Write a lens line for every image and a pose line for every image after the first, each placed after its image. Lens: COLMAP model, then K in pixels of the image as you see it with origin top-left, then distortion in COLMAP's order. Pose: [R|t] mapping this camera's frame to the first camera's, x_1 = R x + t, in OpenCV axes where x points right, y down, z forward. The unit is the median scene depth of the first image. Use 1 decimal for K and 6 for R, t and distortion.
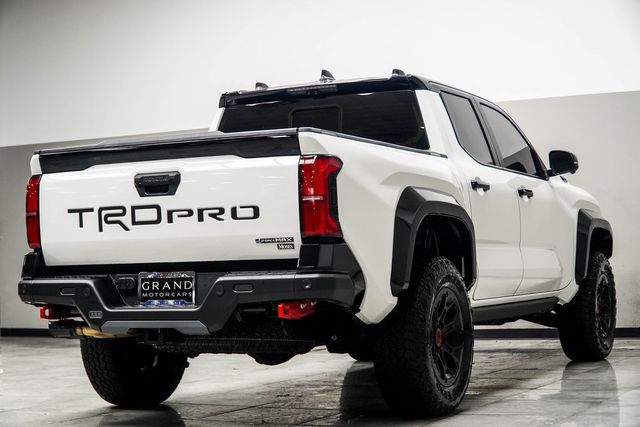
lens RADIAL K [[1365.2, 0, 319.6], [0, 1365.2, 214.4], [0, 0, 1]] dist [-0.300441, 0.000000]
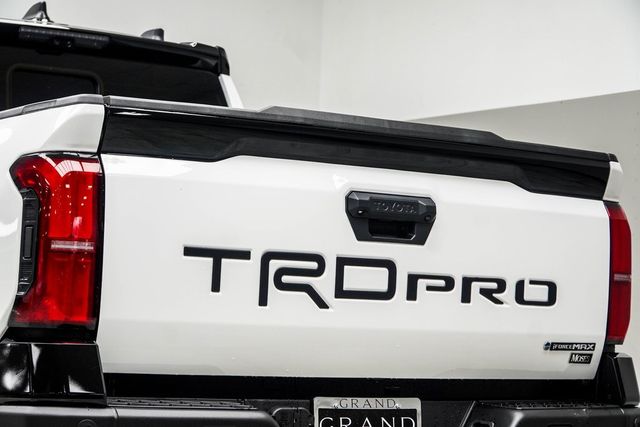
lens RADIAL K [[1794.9, 0, 366.2], [0, 1794.9, 215.0], [0, 0, 1]] dist [-0.544286, 0.000000]
pose [[0.451265, 0.101189, 0.886634, -0.687611], [-0.078267, 0.994210, -0.073631, 0.024424], [-0.888951, -0.036168, 0.456572, 0.708160]]
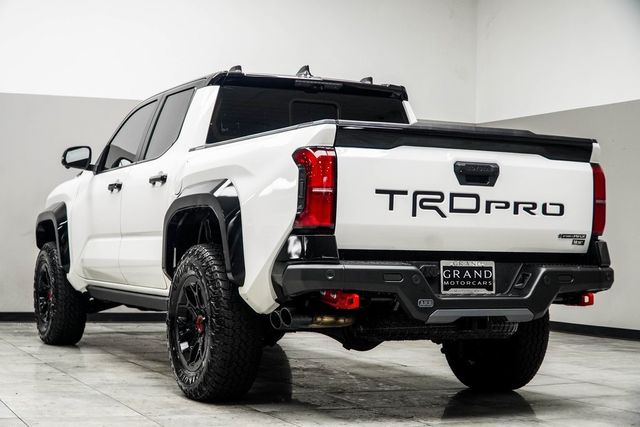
lens RADIAL K [[1186.7, 0, 320.6], [0, 1186.7, 214.3], [0, 0, 1]] dist [-0.189187, 0.000000]
pose [[0.604778, 0.062339, 0.793950, -0.878238], [-0.065967, 0.997427, -0.028066, 0.039730], [-0.793657, -0.035401, 0.607335, 0.552230]]
